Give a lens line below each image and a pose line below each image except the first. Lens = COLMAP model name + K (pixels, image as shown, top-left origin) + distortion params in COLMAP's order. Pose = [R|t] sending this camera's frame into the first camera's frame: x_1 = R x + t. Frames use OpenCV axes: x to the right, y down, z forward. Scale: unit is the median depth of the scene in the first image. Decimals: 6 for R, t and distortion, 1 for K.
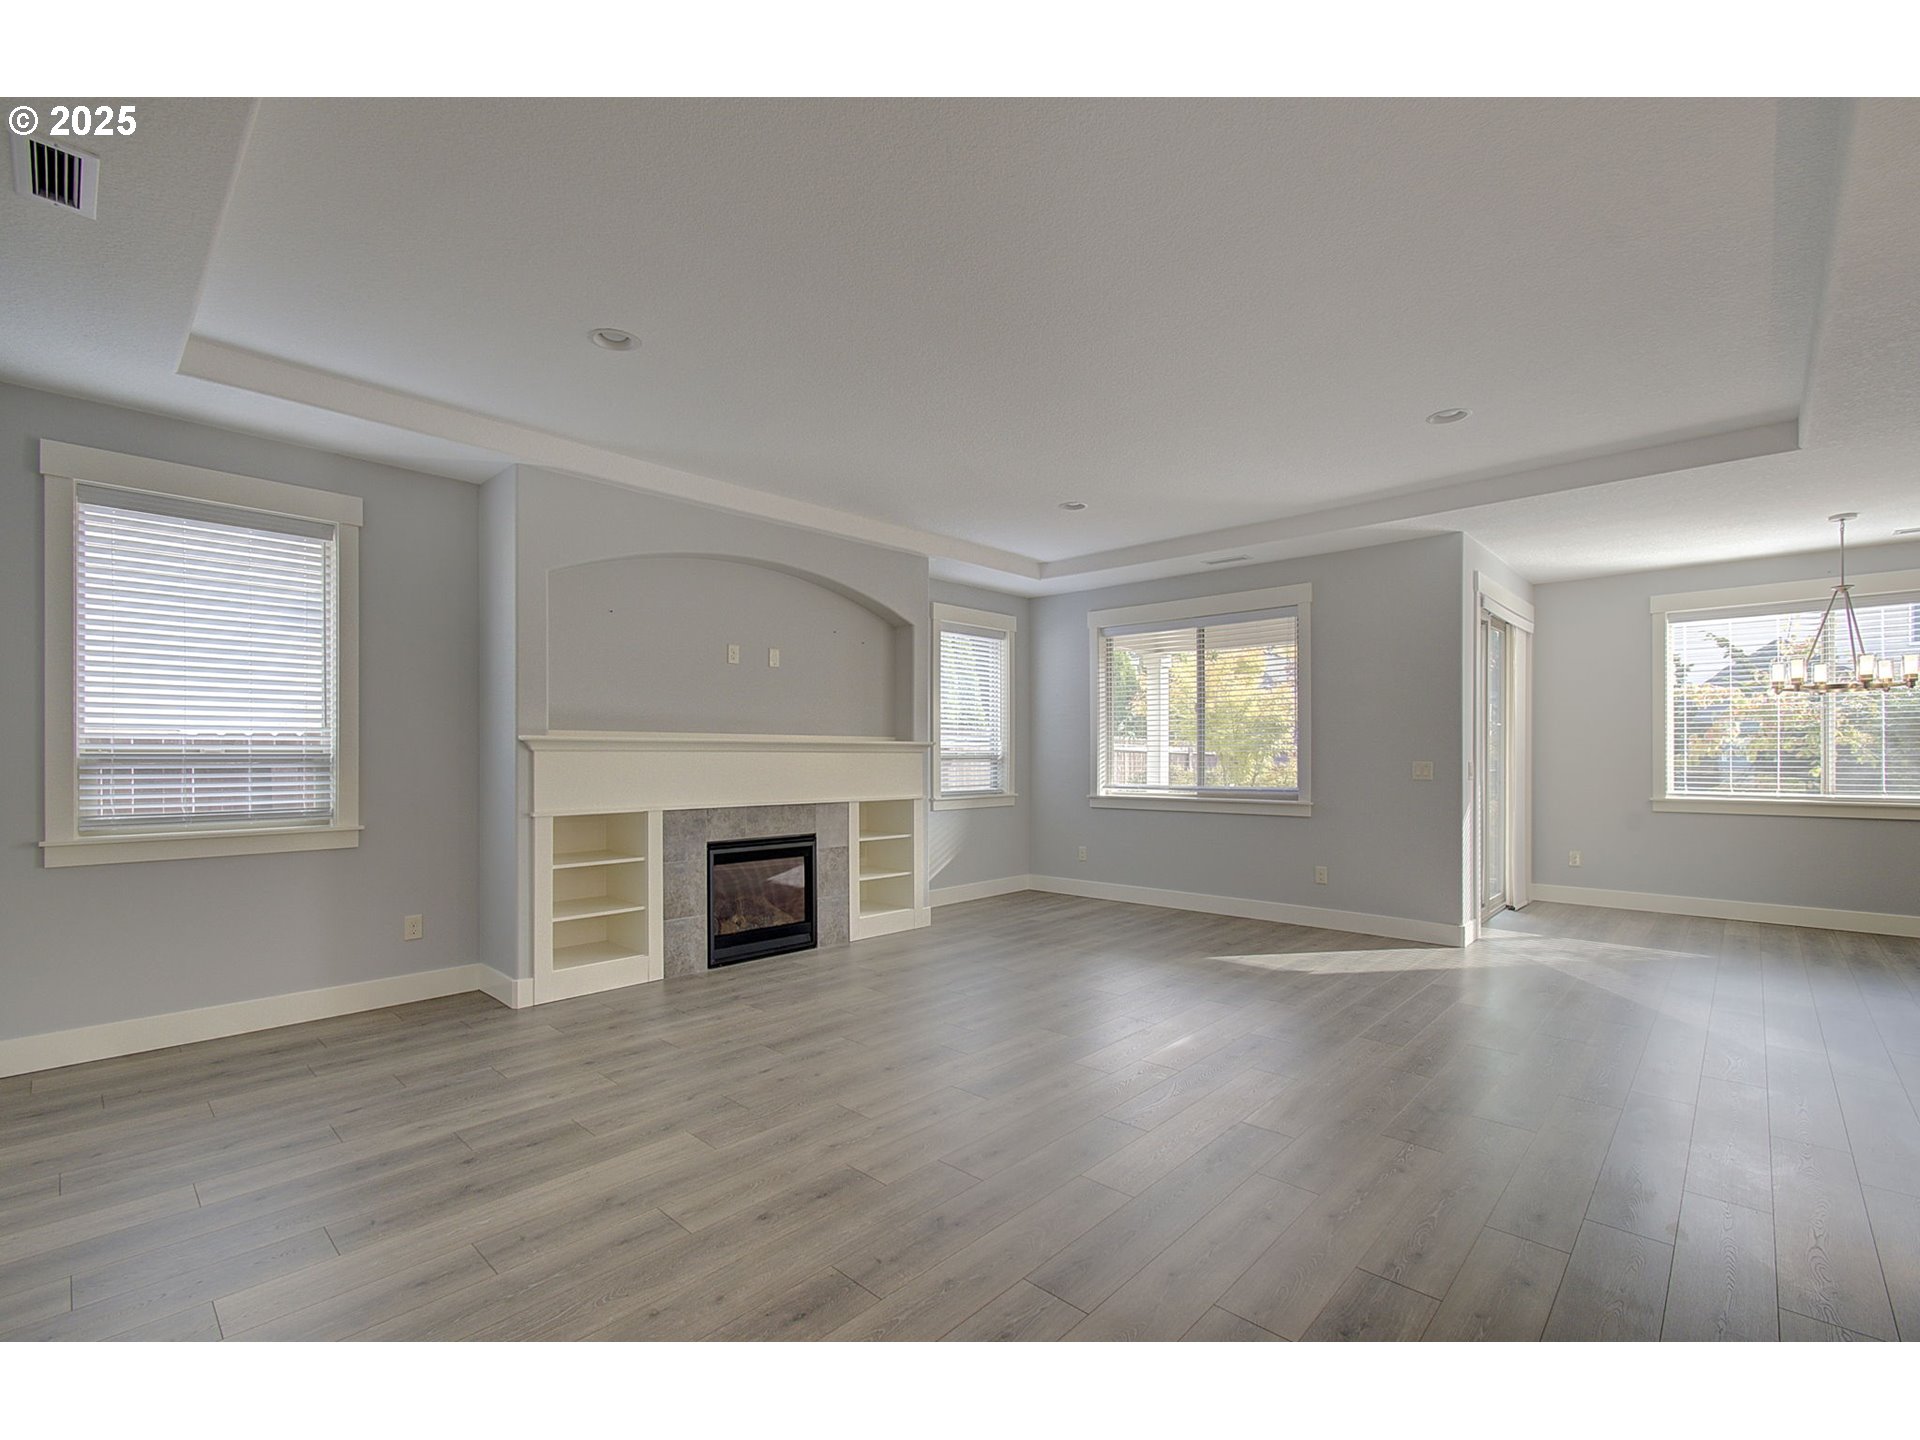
lens RADIAL K [[852.4, 0, 951.7], [0, 852.4, 760.7], [0, 0, 1]] dist [0.001967, 0.000646]
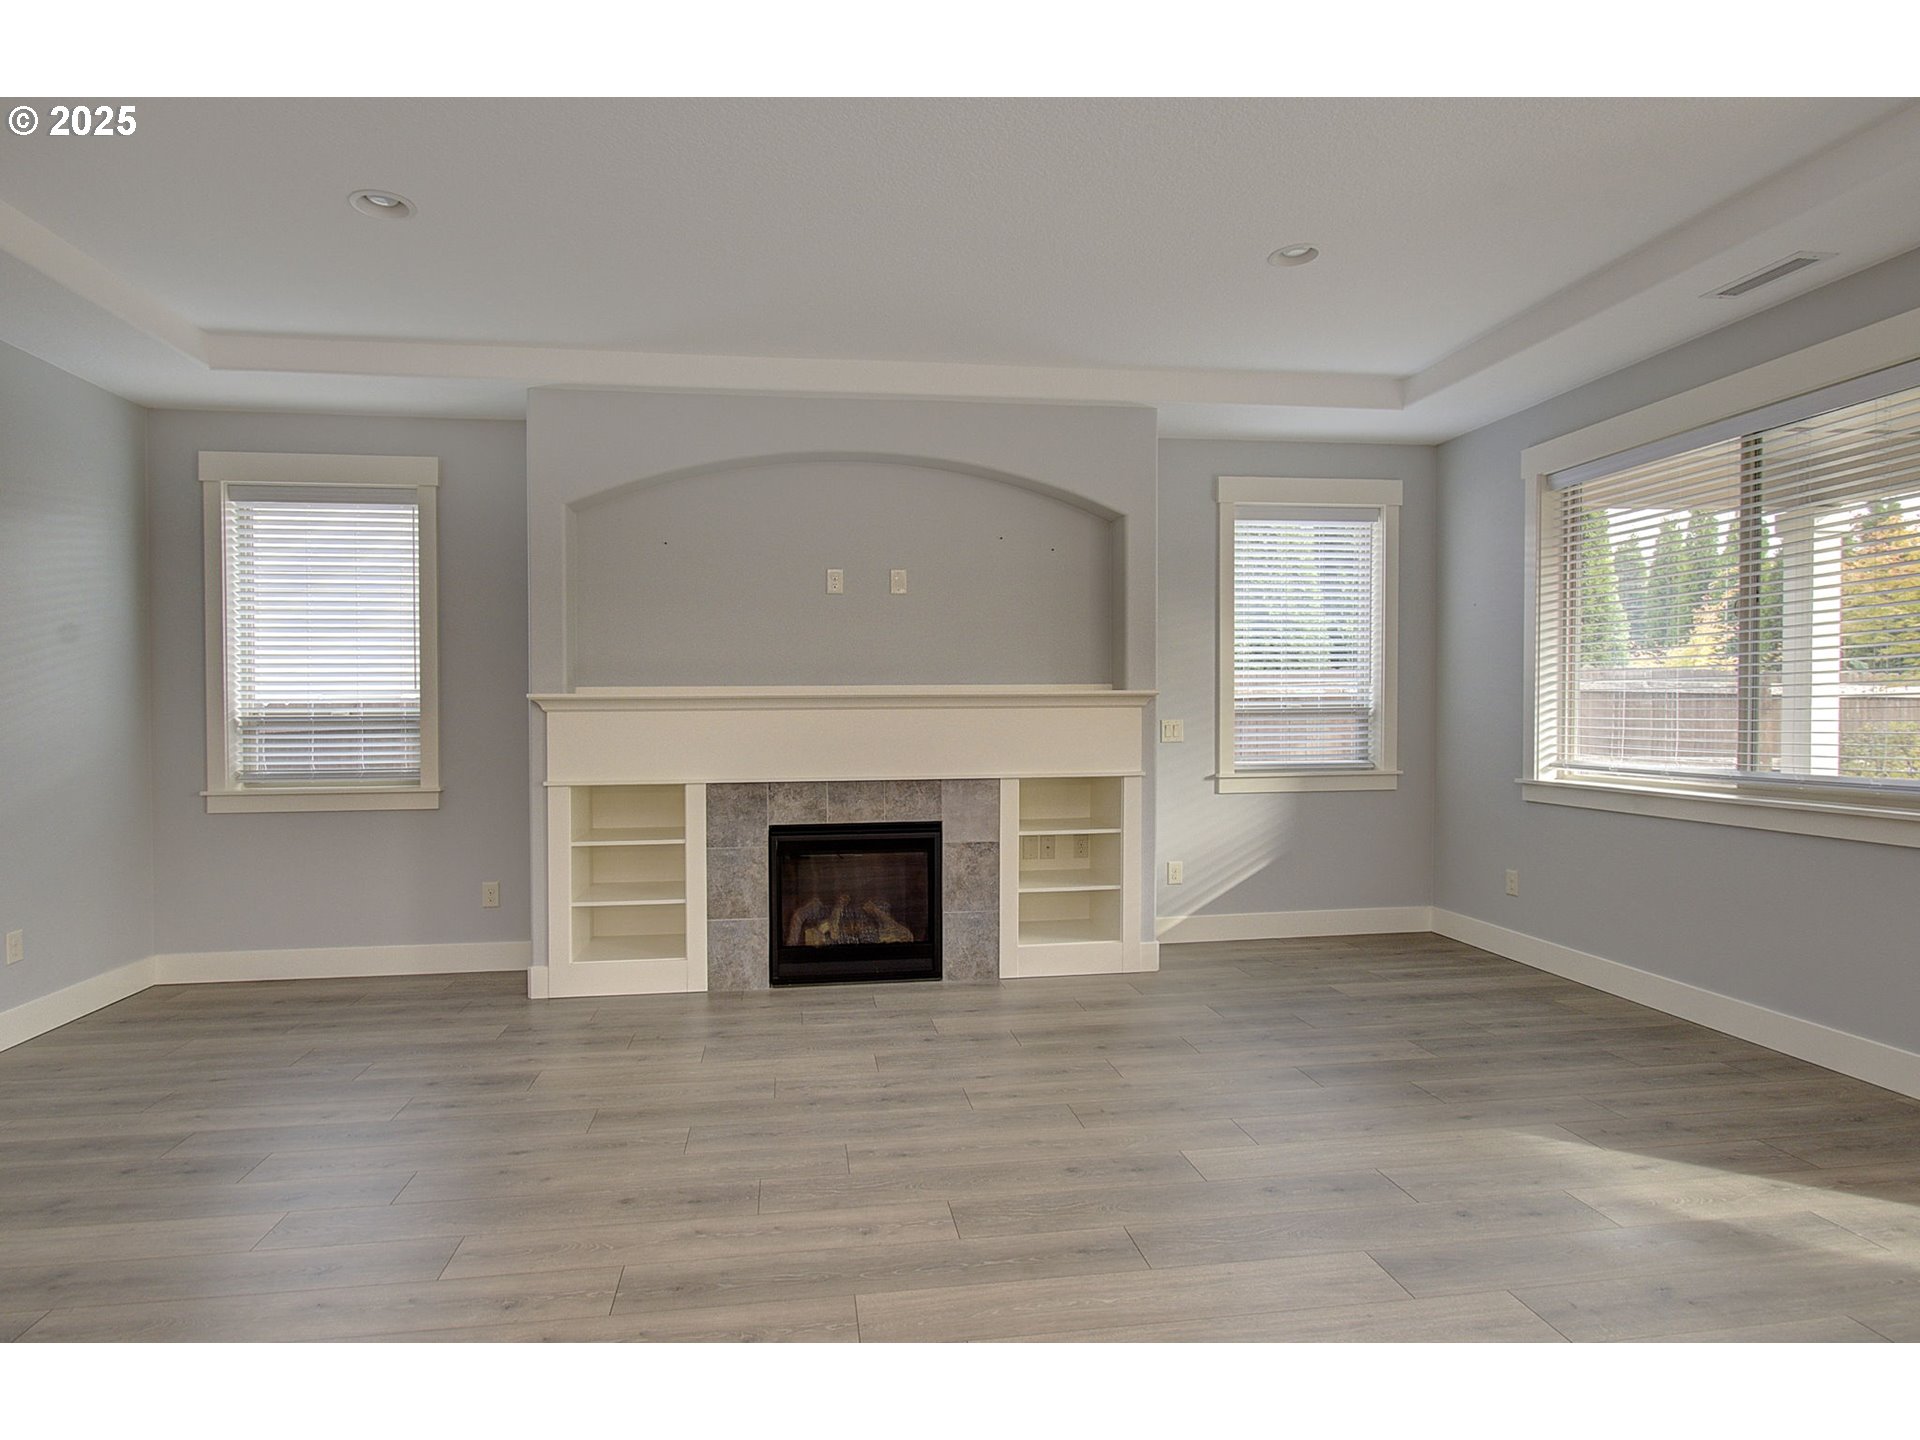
lens RADIAL K [[983.2, 0, 962.2], [0, 983.2, 727.5], [0, 0, 1]] dist [-0.009454, -0.000449]
pose [[0.779880, 0.006308, -0.625897, 0.395937], [0.004470, 0.999868, 0.015646, -0.007110], [0.625913, -0.014999, 0.779749, 0.390435]]
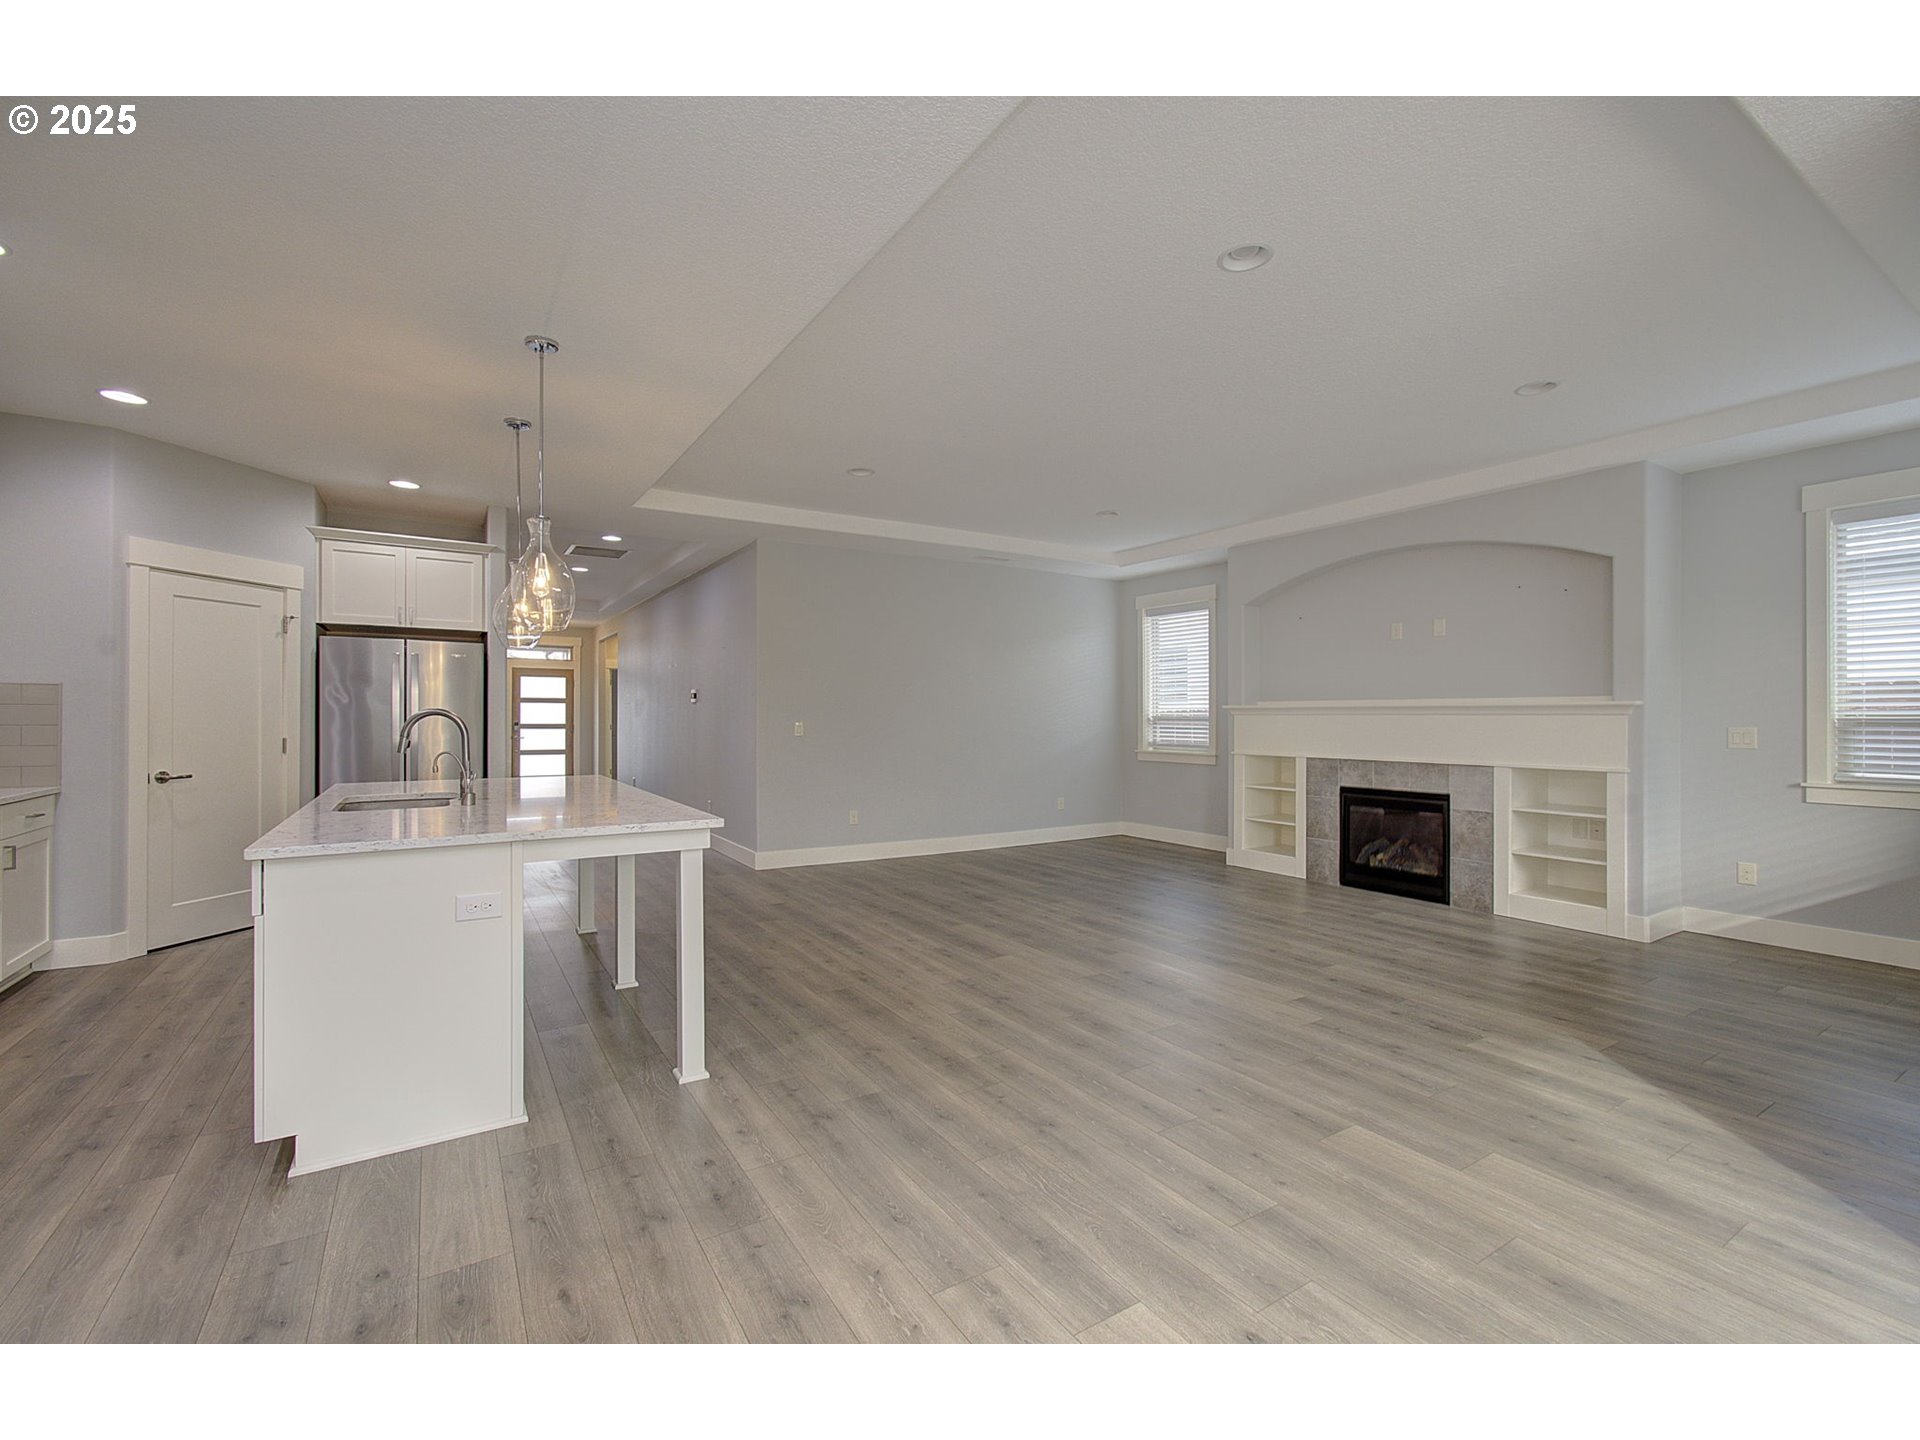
lens RADIAL K [[838.7, 0, 960.0], [0, 838.7, 720.0], [0, 0, 1]] dist [0.000230, 0.000218]
pose [[-0.241228, 0.003986, -0.970460, 1.025958], [-0.006761, 0.999960, 0.005787, -0.005859], [0.970445, 0.007958, -0.241191, 0.715154]]
